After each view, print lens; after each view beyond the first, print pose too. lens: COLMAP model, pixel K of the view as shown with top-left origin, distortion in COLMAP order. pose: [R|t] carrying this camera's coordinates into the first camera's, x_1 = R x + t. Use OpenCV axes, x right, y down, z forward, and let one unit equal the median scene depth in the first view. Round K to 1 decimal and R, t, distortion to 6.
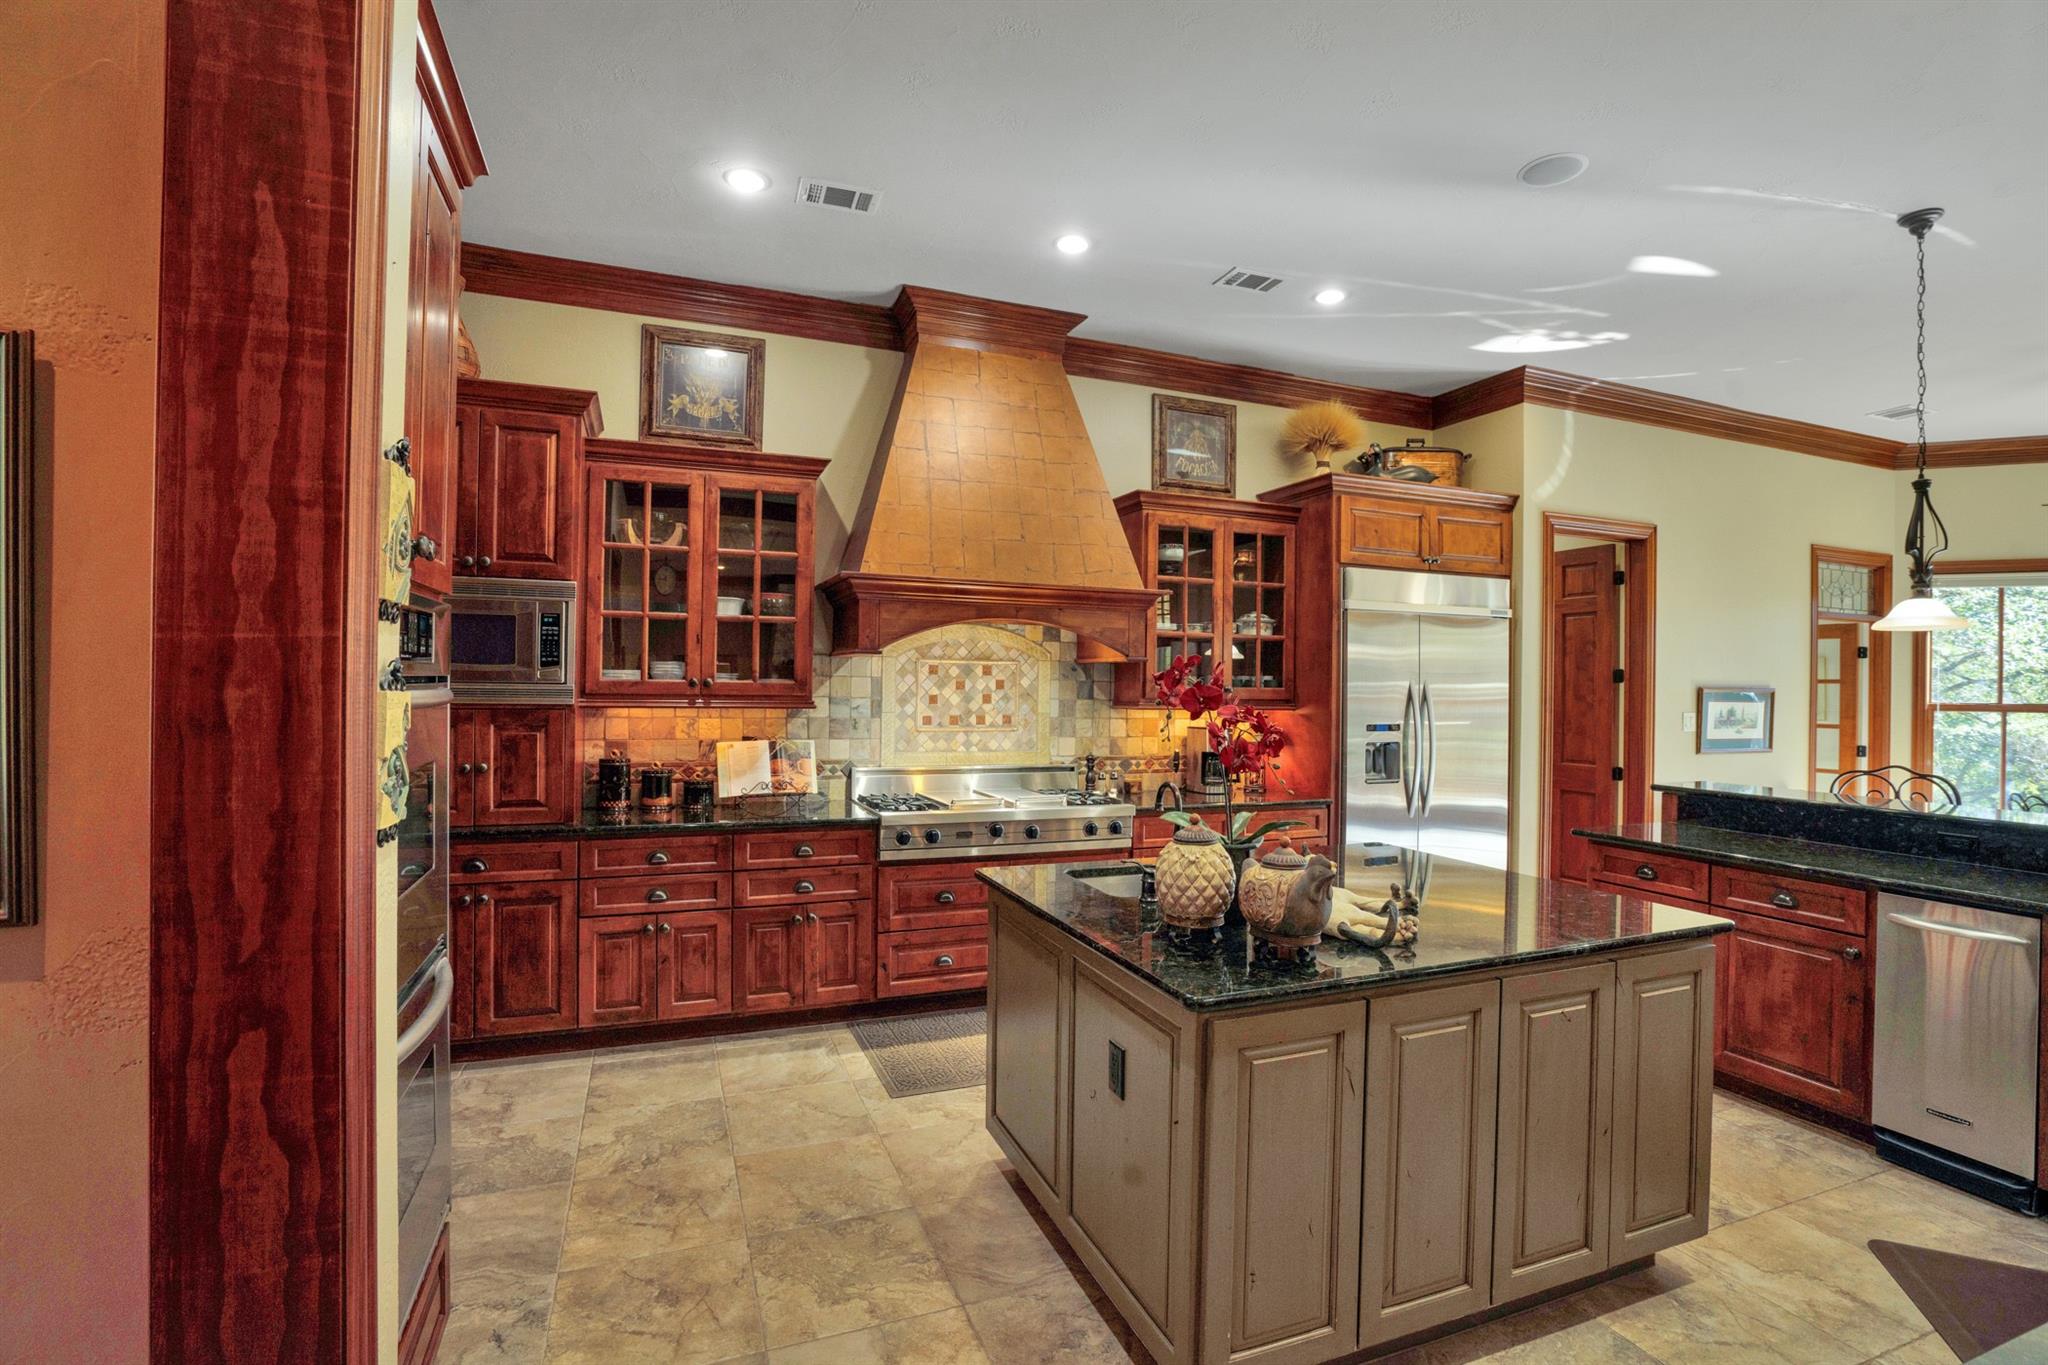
lens RADIAL K [[928.5, 0, 1034.8], [0, 928.5, 667.1], [0, 0, 1]] dist [-0.043216, 0.009532]
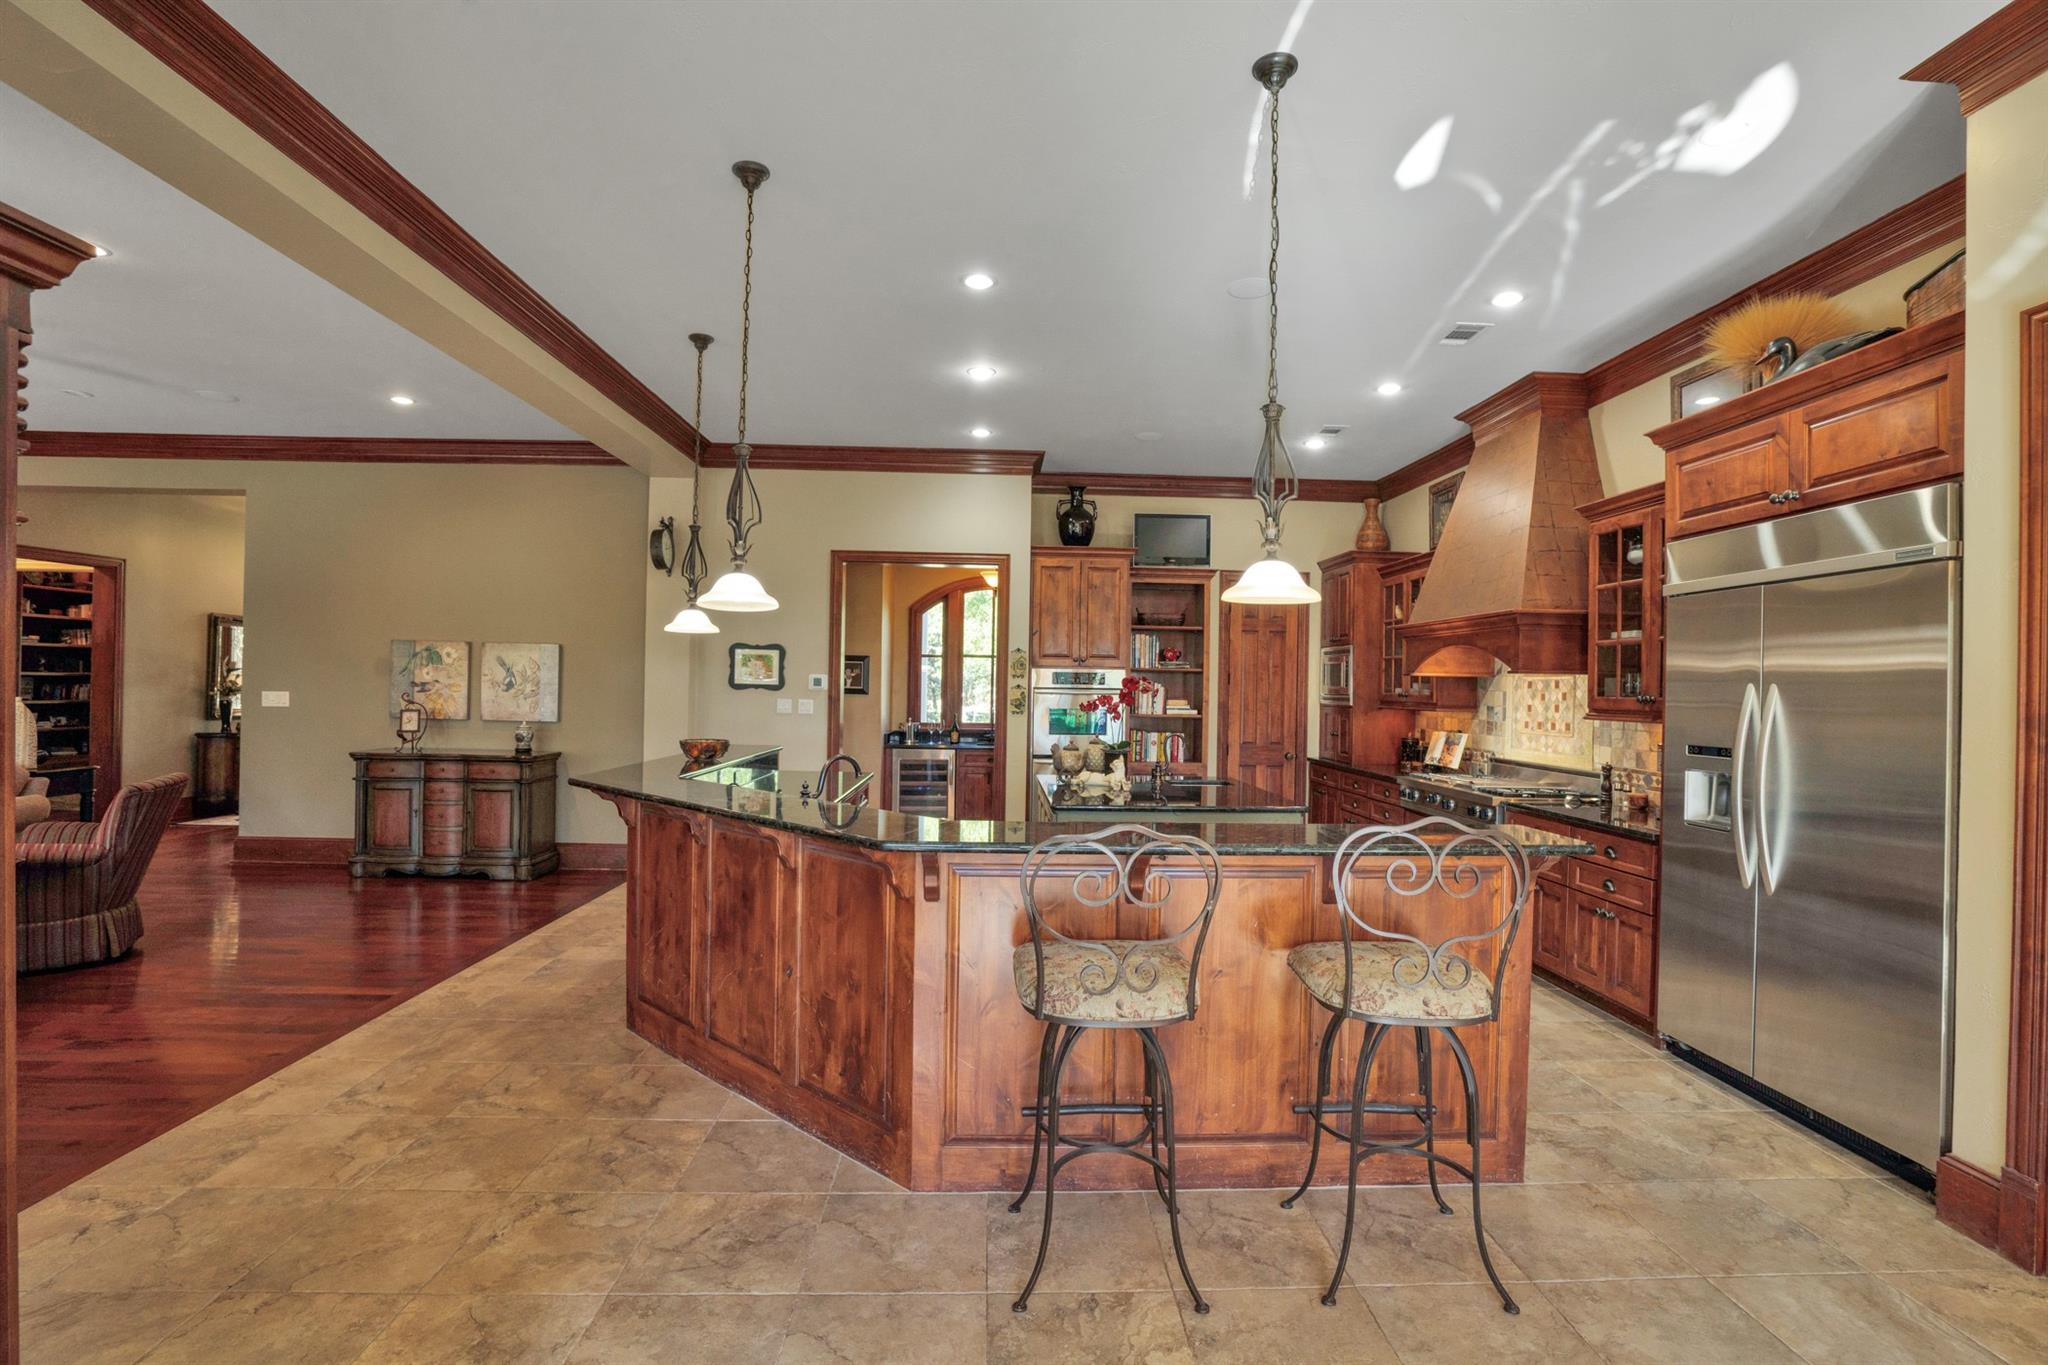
lens RADIAL K [[928.5, 0, 1036.2], [0, 928.5, 688.5], [0, 0, 1]] dist [-0.043216, 0.009532]
pose [[-0.314818, -0.020564, -0.948929, 1.271410], [-0.013361, 0.999762, -0.017233, 0.038362], [0.949058, 0.007254, -0.315018, 0.755390]]
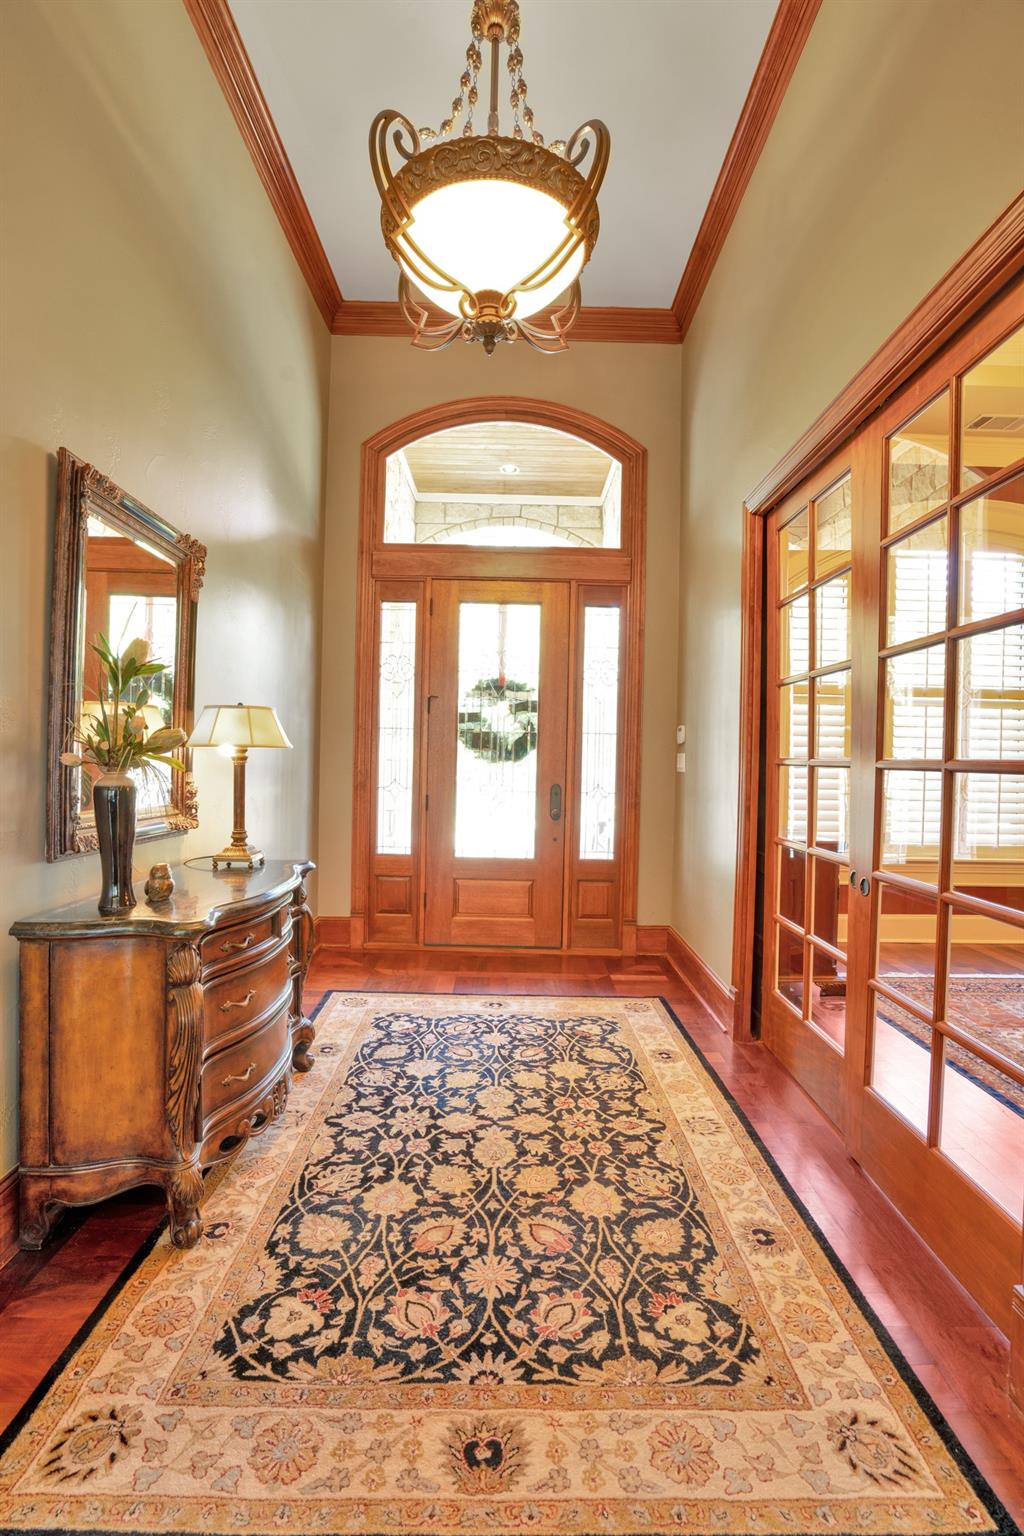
lens RADIAL K [[696.4, 0, 518.1], [0, 696.4, 758.6], [0, 0, 1]] dist [-0.043216, 0.009532]
pose [[-0.359084, -0.023572, -0.933007, 0.236326], [-0.015226, 0.999696, -0.019397, 0.044210], [0.933181, 0.007241, -0.359334, -1.199514]]
